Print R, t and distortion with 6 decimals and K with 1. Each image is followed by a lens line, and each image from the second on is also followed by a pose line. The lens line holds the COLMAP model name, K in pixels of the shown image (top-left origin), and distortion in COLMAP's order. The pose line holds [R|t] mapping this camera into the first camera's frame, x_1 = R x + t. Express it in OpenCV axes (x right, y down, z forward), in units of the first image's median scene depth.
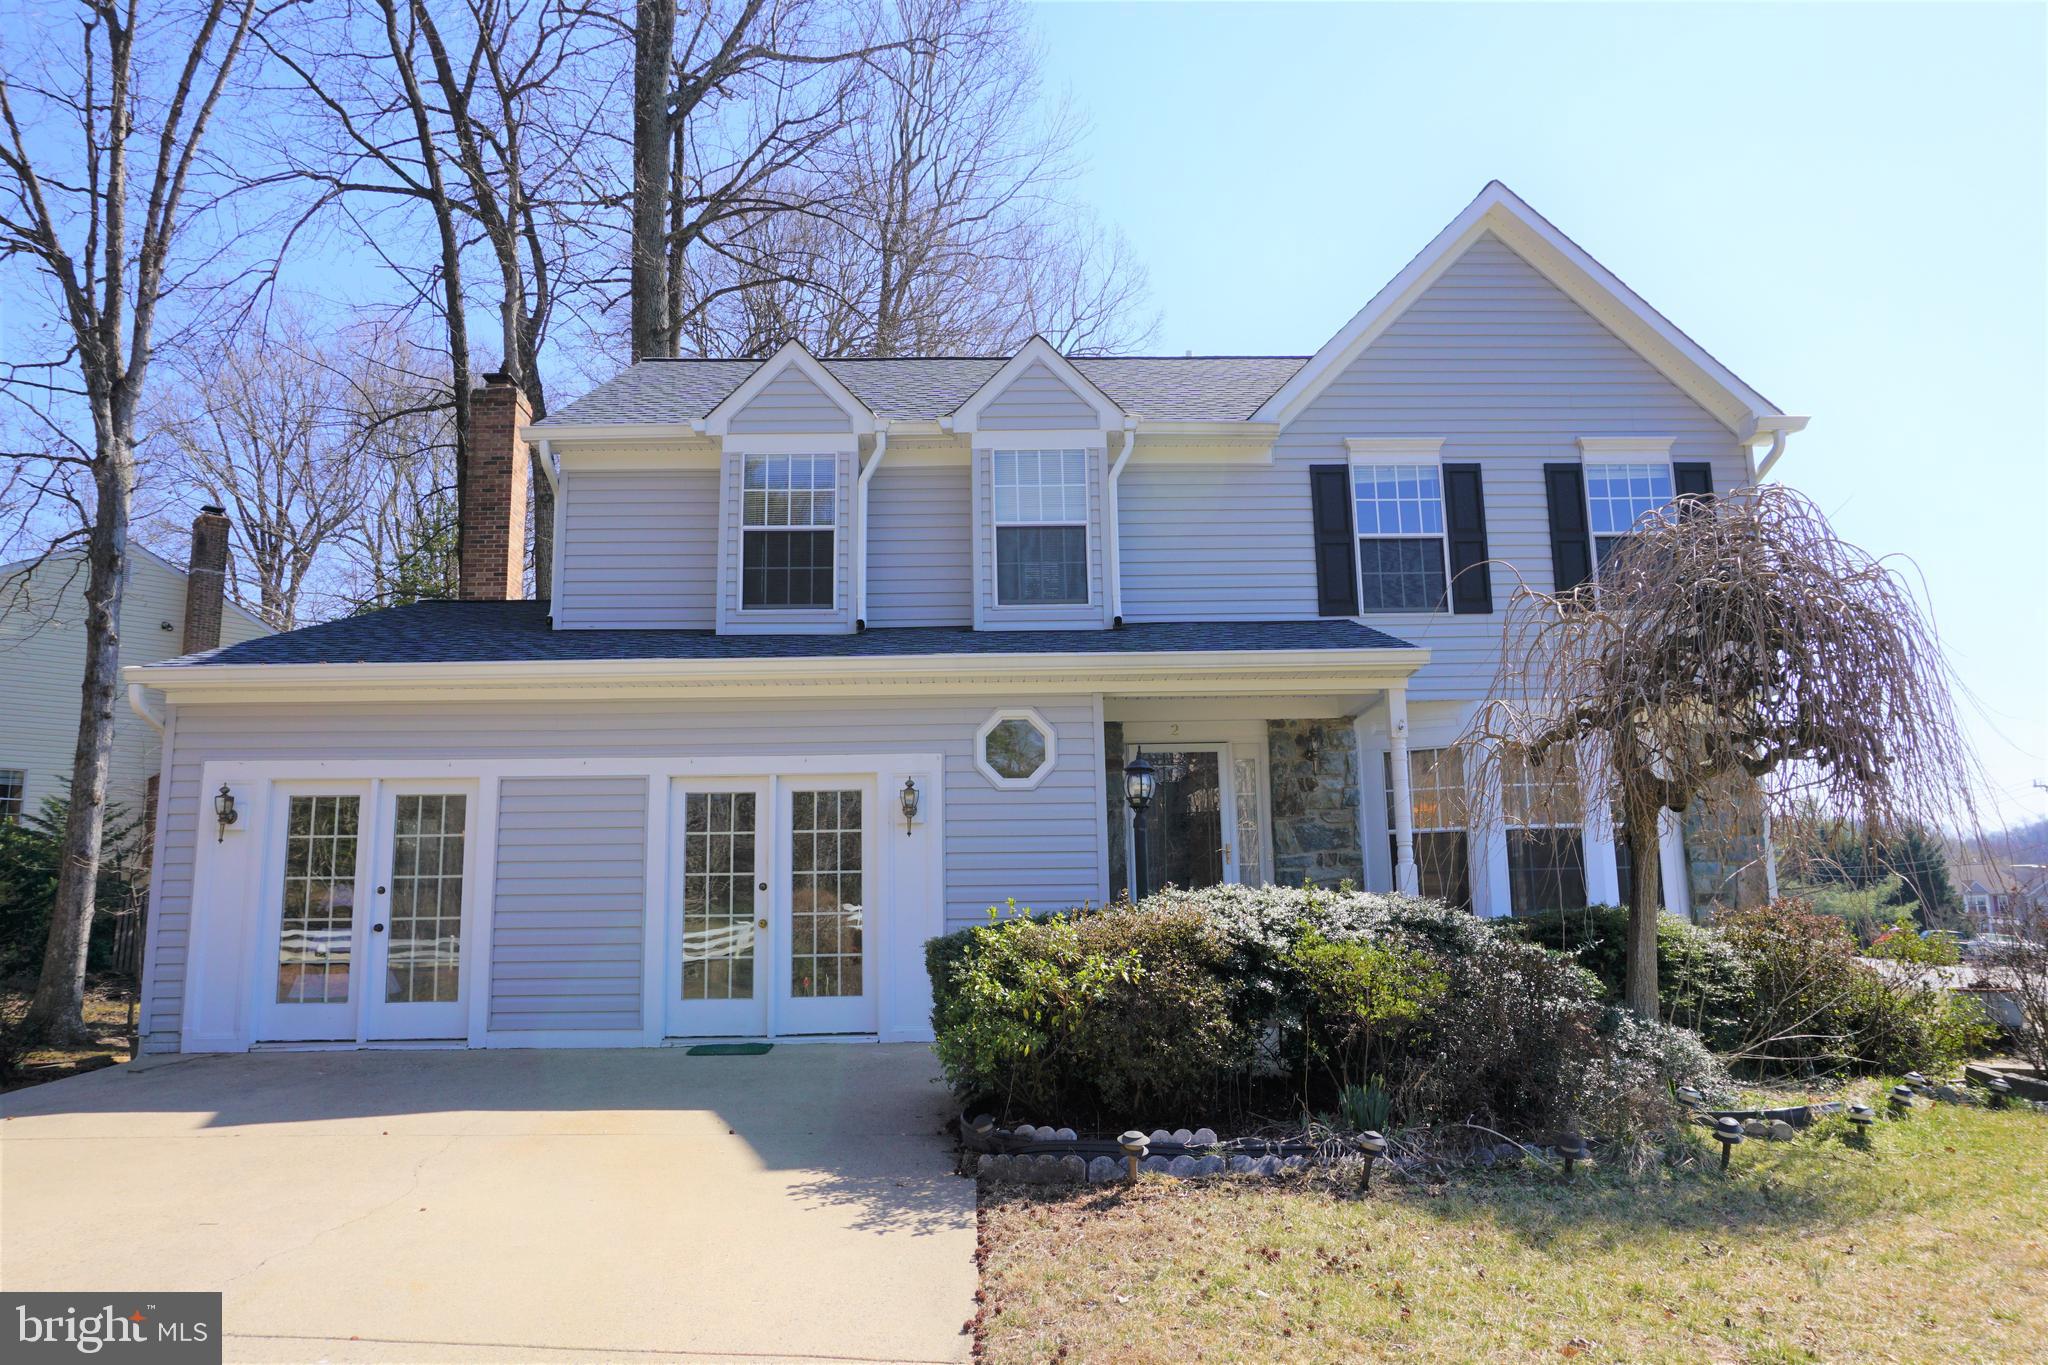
lens RADIAL K [[1375.2, 0, 1019.7], [0, 1375.2, 677.2], [0, 0, 1]] dist [-0.026012, 0.026672]
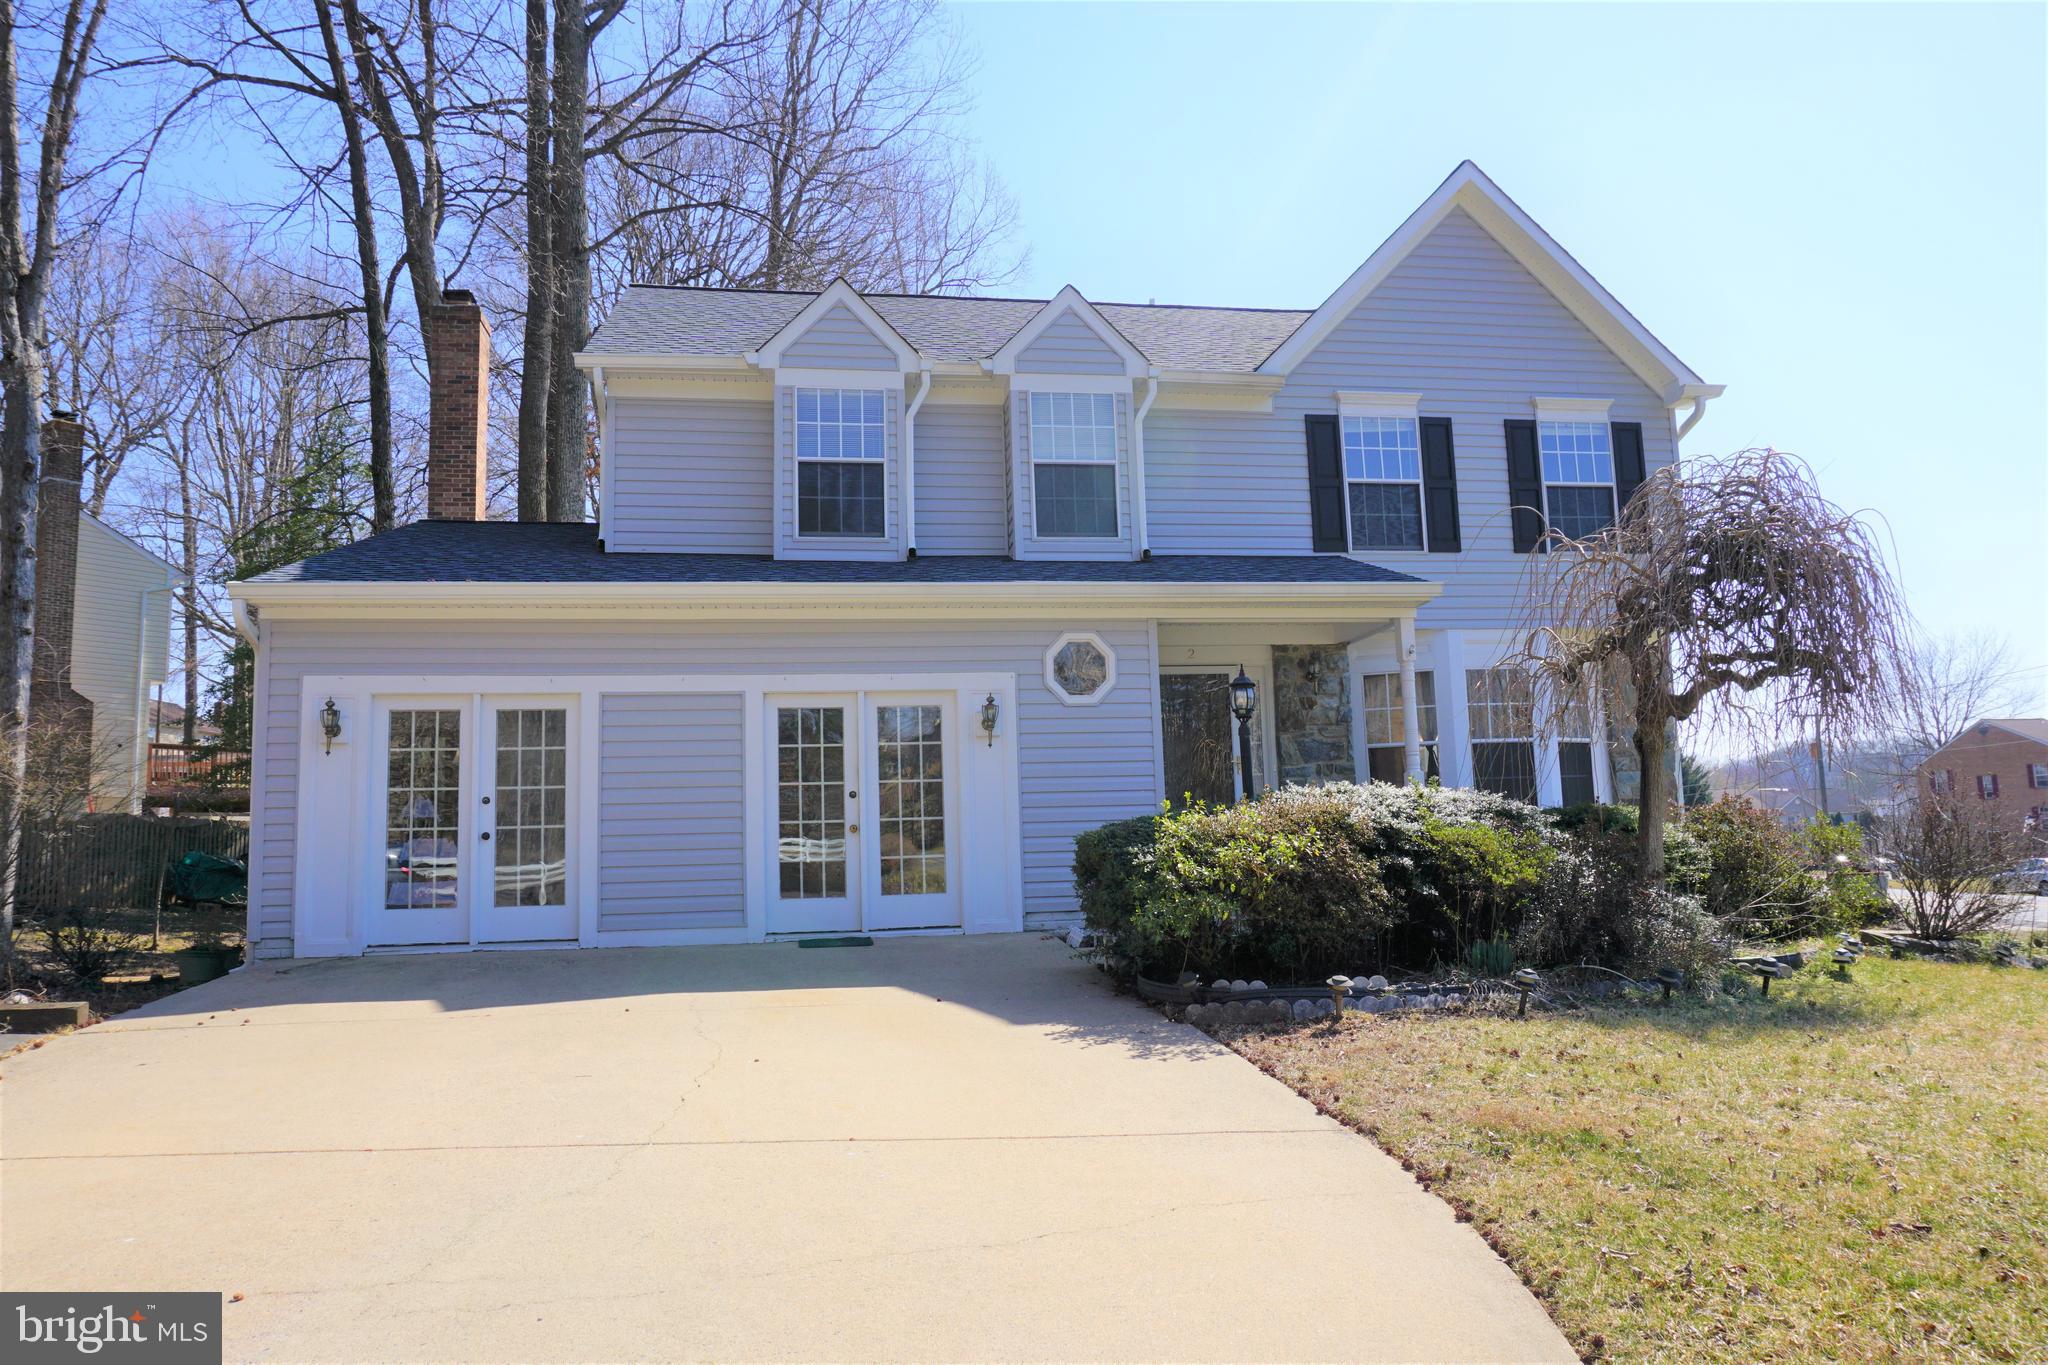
lens RADIAL K [[1375.2, 0, 1037.2], [0, 1375.2, 666.7], [0, 0, 1]] dist [-0.026012, 0.026672]
pose [[0.989675, 0.005619, 0.143216, -0.168055], [-0.011832, 0.999023, 0.042568, 0.003769], [-0.142837, -0.043823, 0.988776, -0.072587]]
